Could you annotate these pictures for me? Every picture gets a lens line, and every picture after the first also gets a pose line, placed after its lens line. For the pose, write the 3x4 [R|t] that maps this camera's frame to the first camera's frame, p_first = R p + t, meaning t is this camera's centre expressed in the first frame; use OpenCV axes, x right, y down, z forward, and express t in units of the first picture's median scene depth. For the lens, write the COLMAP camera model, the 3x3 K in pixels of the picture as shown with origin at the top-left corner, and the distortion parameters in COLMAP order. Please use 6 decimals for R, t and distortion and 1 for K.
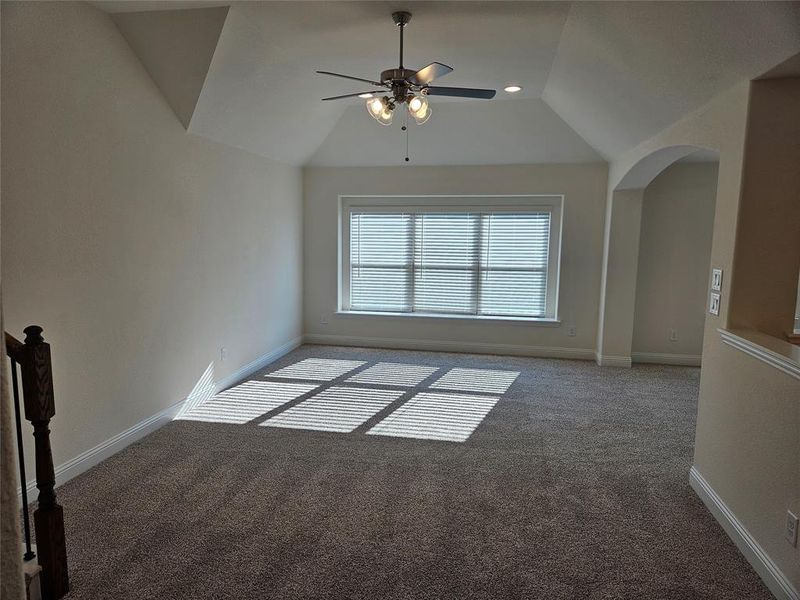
lens RADIAL K [[524.7, 0, 395.5], [0, 524.7, 304.7], [0, 0, 1]] dist [0.098409, -0.091312]
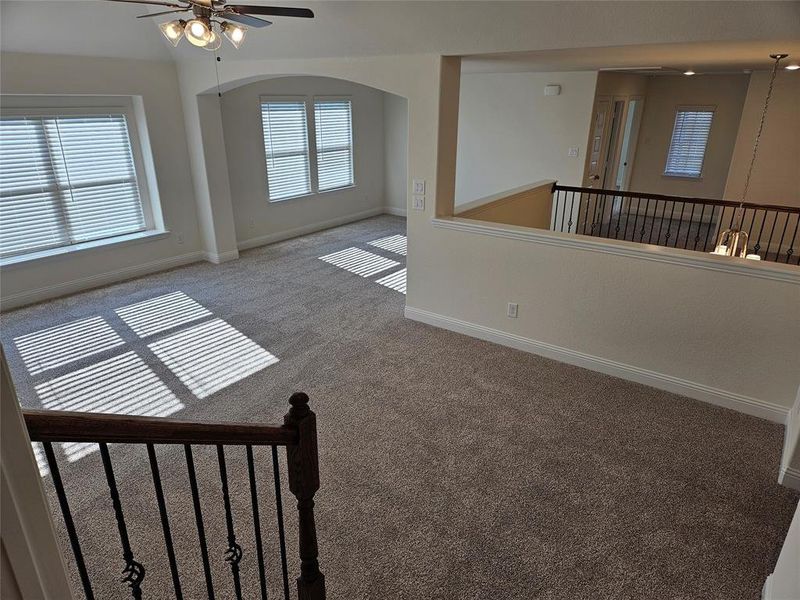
lens RADIAL K [[524.7, 0, 395.5], [0, 524.7, 304.7], [0, 0, 1]] dist [0.098409, -0.091312]
pose [[0.427512, -0.334142, 0.839990, -0.402982], [0.120997, 0.941972, 0.313128, -0.103178], [-0.895876, -0.032229, 0.443134, 0.175107]]
